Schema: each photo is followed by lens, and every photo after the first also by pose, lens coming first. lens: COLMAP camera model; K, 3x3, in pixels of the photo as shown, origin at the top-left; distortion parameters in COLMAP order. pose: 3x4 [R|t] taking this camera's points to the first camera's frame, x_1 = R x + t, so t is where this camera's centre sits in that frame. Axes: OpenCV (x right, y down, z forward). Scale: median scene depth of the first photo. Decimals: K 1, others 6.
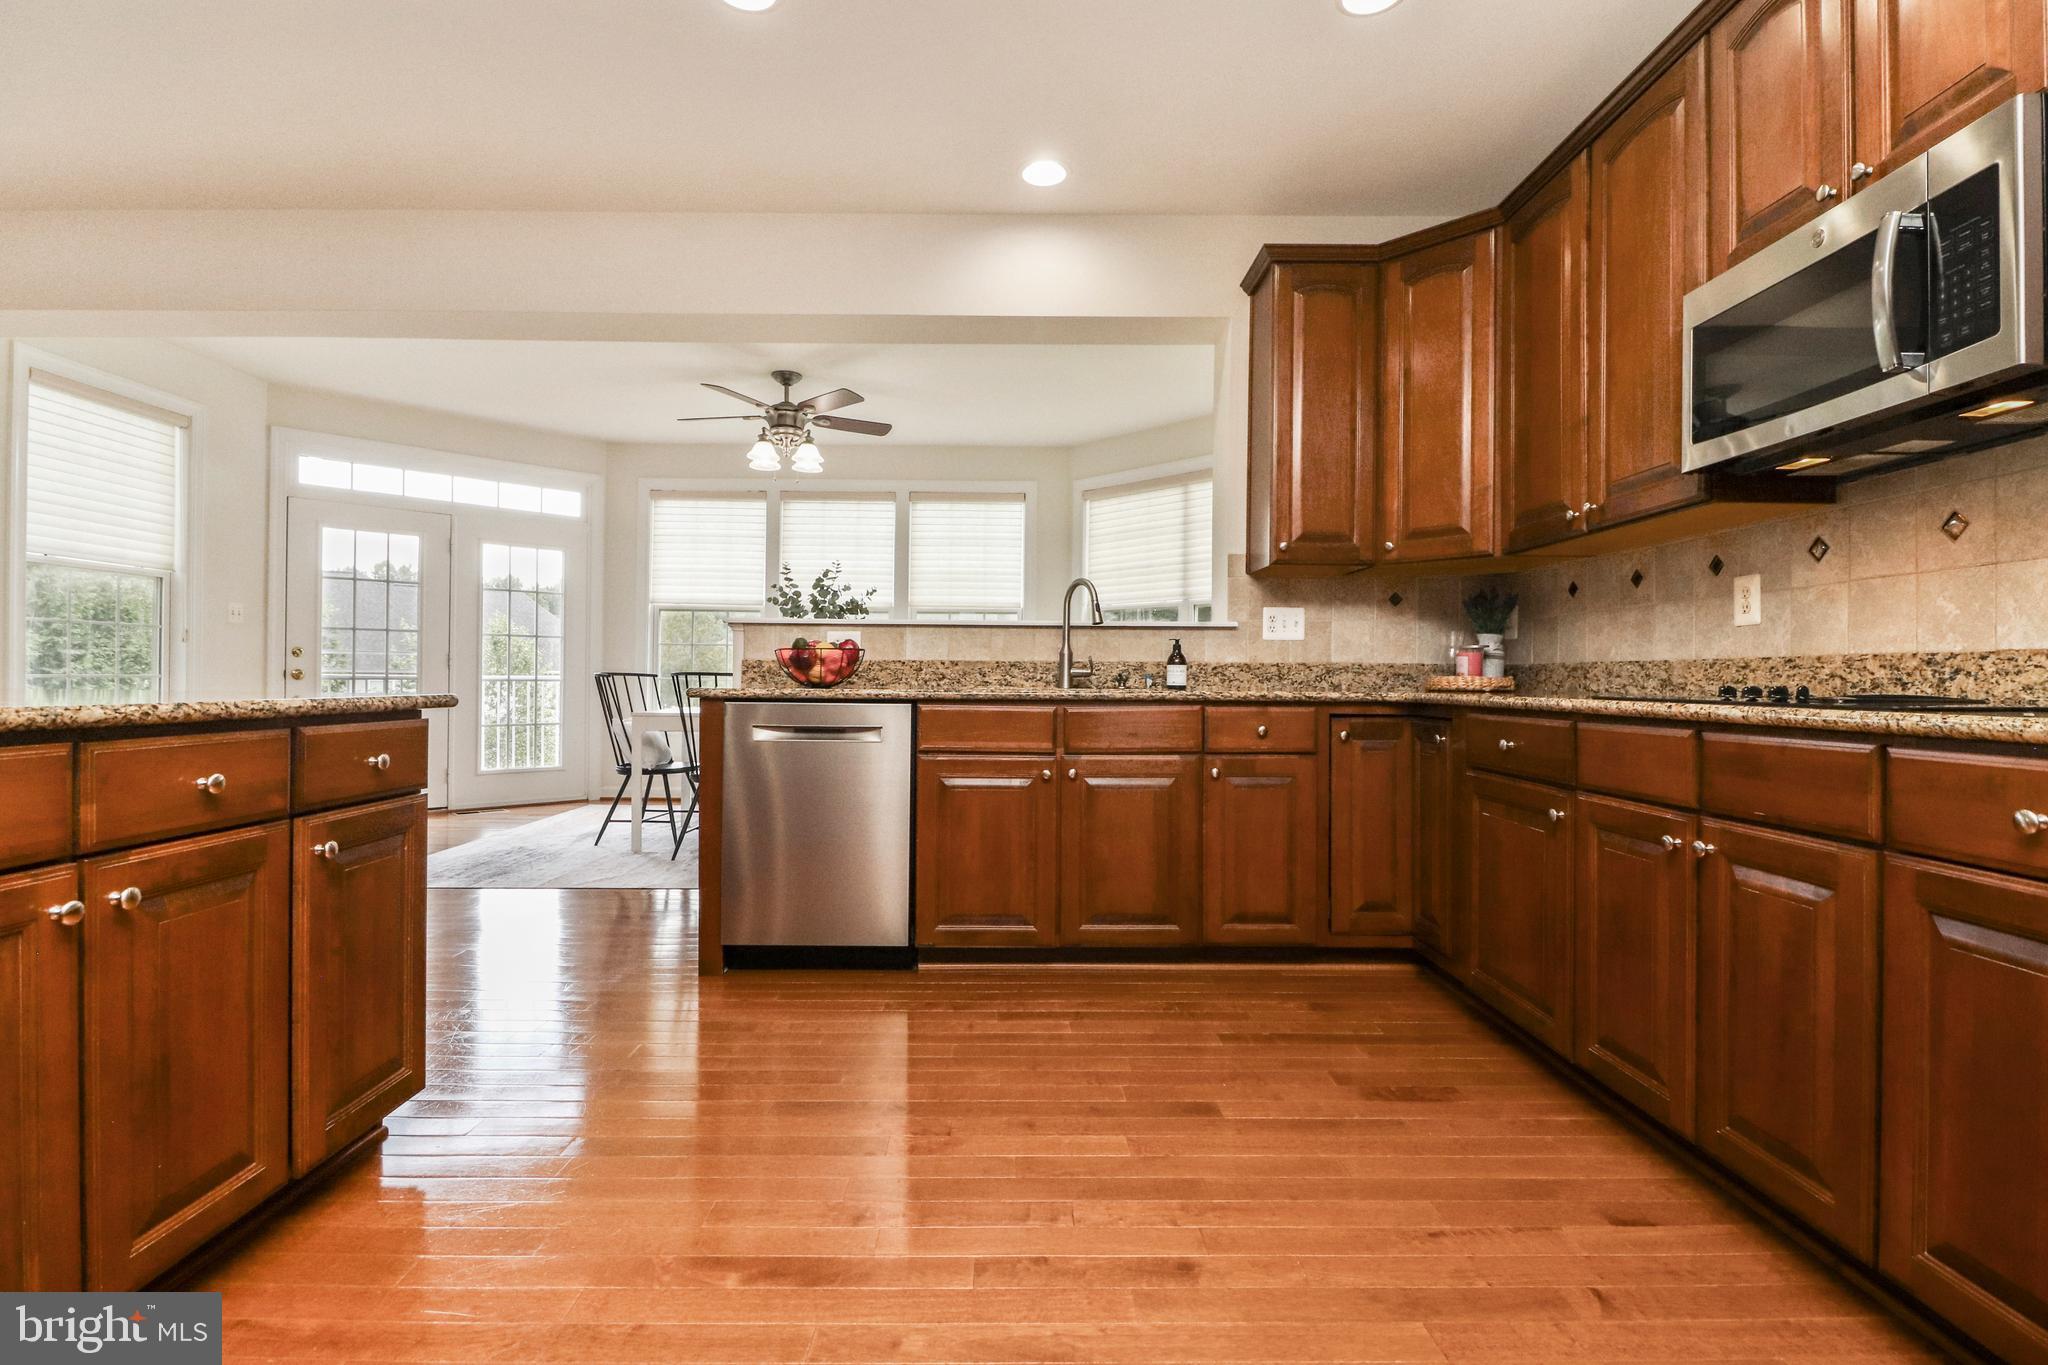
lens RADIAL K [[955.4, 0, 1035.9], [0, 955.4, 686.4], [0, 0, 1]] dist [-0.003111, -0.000554]
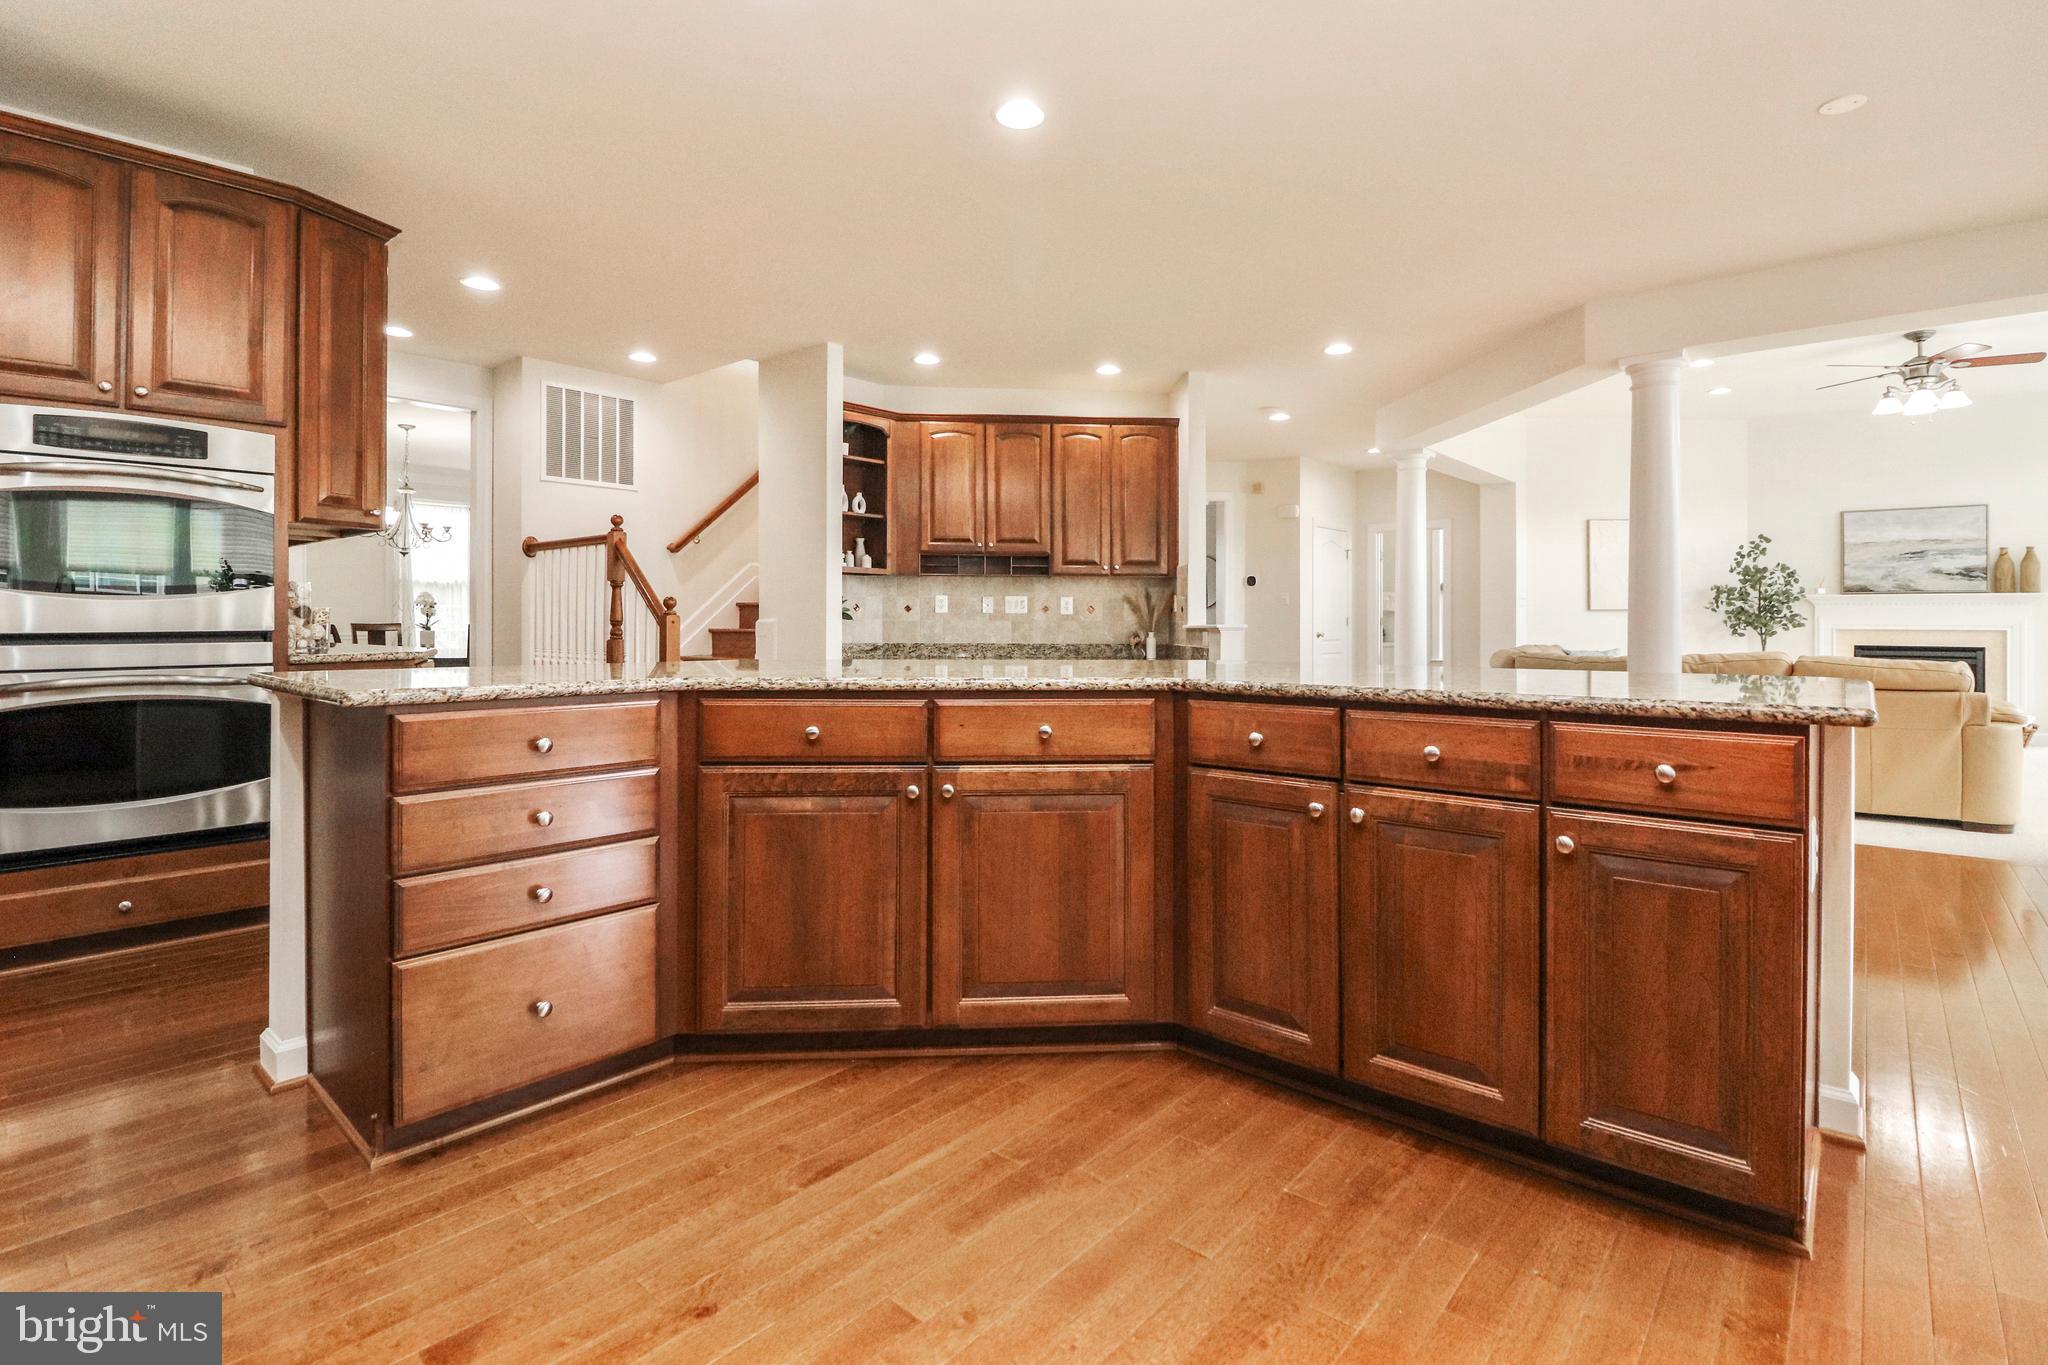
lens RADIAL K [[968.5, 0, 1034.1], [0, 968.5, 618.3], [0, 0, 1]] dist [0.003796, -0.015318]
pose [[-0.662456, -0.010598, -0.749026, 0.223023], [-0.010826, 0.999931, -0.004573, -0.032450], [0.749023, 0.005080, -0.662525, 0.687031]]
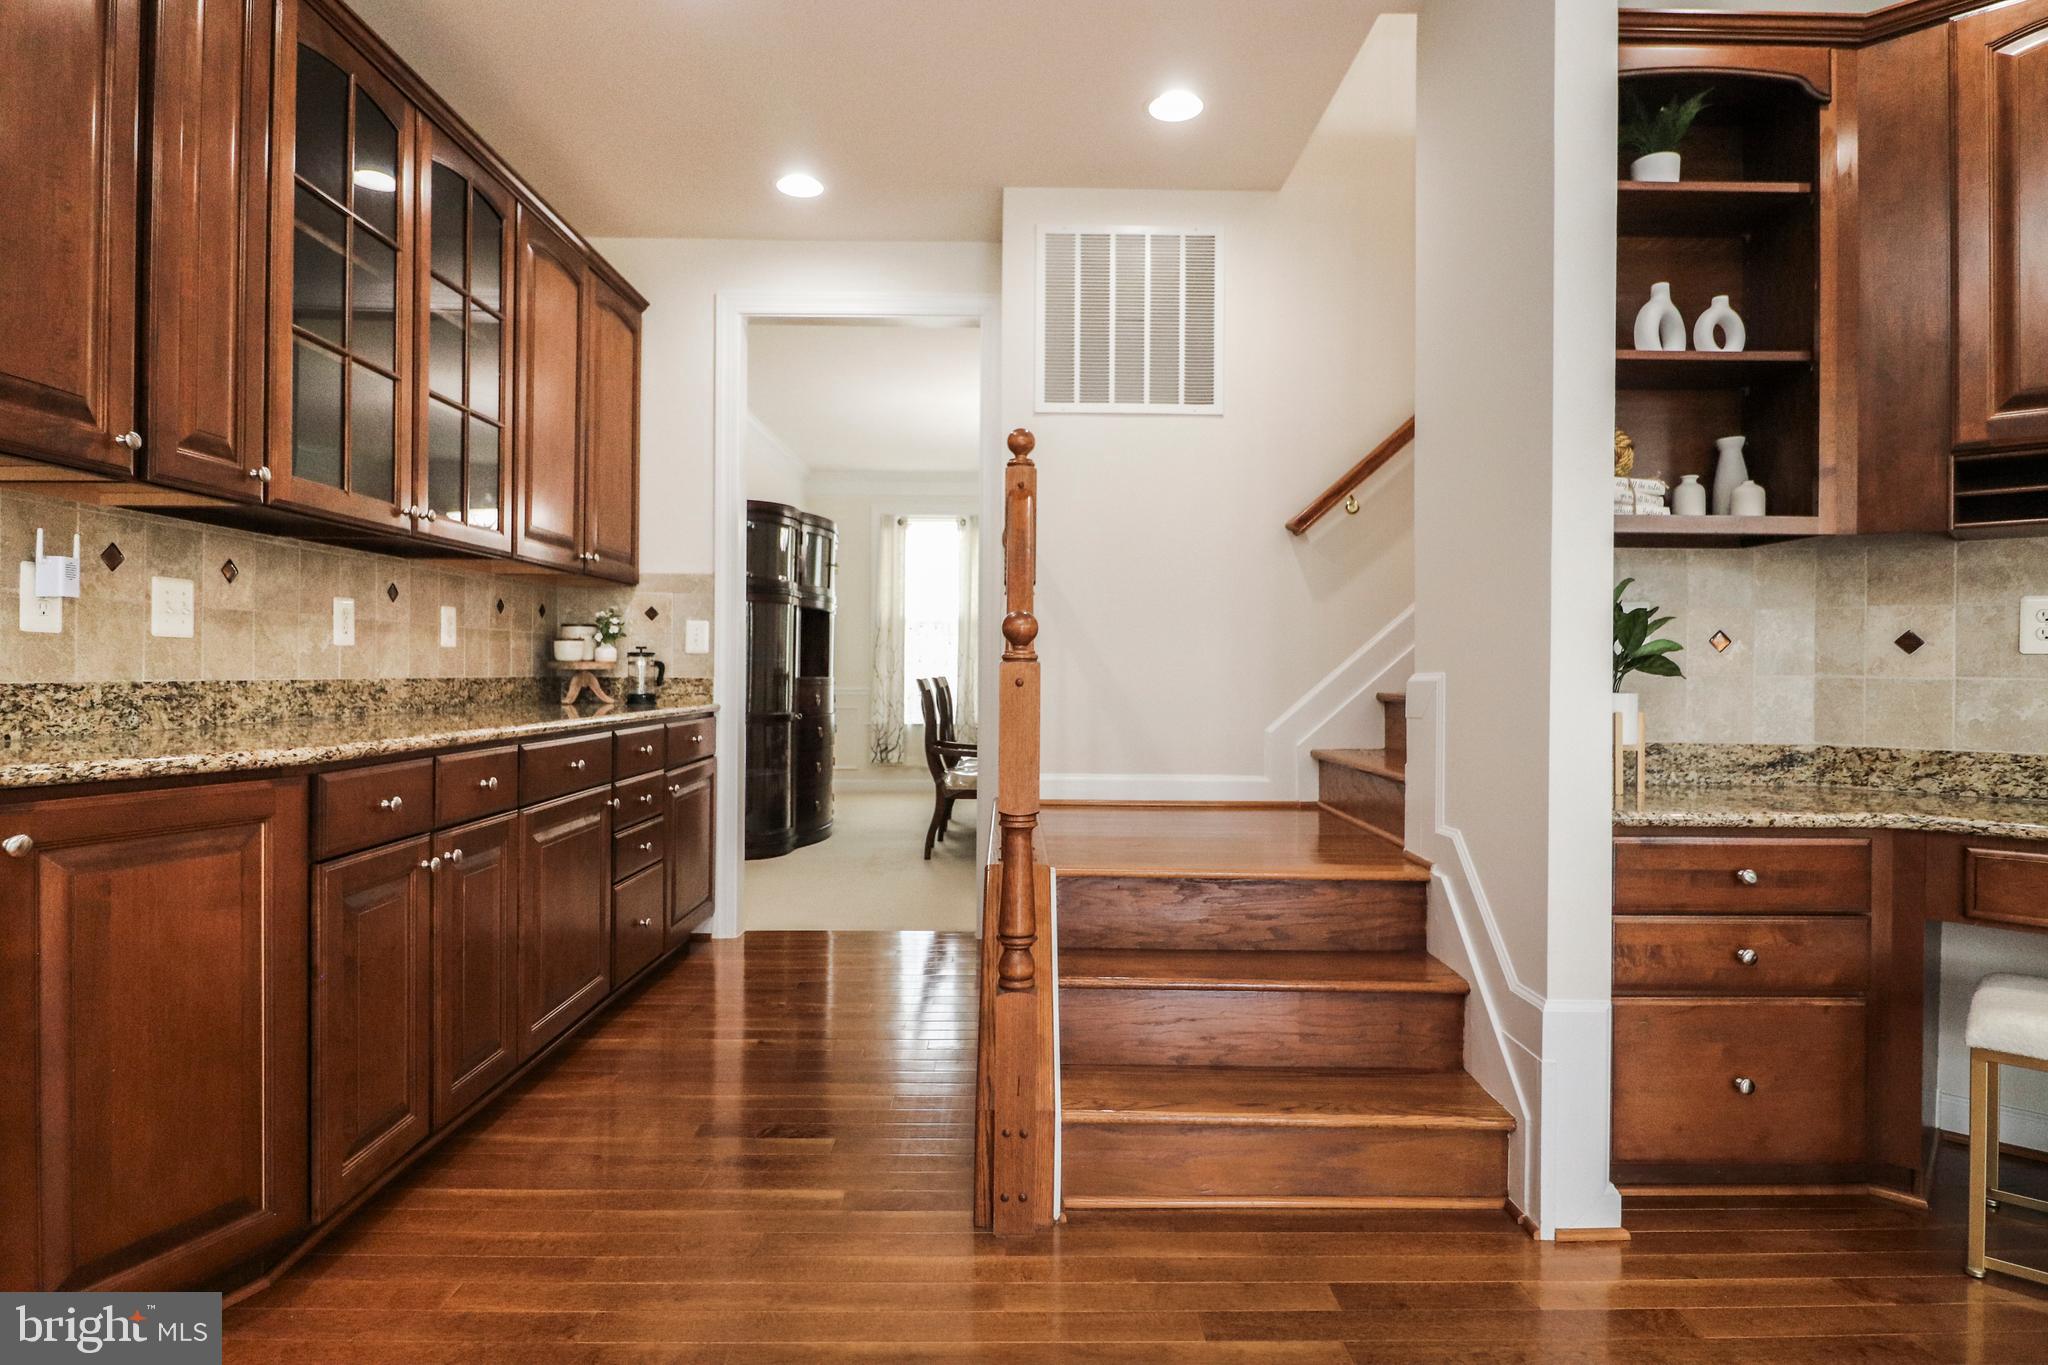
lens RADIAL K [[1096.9, 0, 1029.4], [0, 1096.9, 667.4], [0, 0, 1]] dist [0.005777, -0.012906]
pose [[-0.999918, -0.012754, 0.000934, -0.628986], [-0.012751, 0.999914, 0.003193, -0.037277], [-0.000975, 0.003181, -0.999994, -0.223207]]
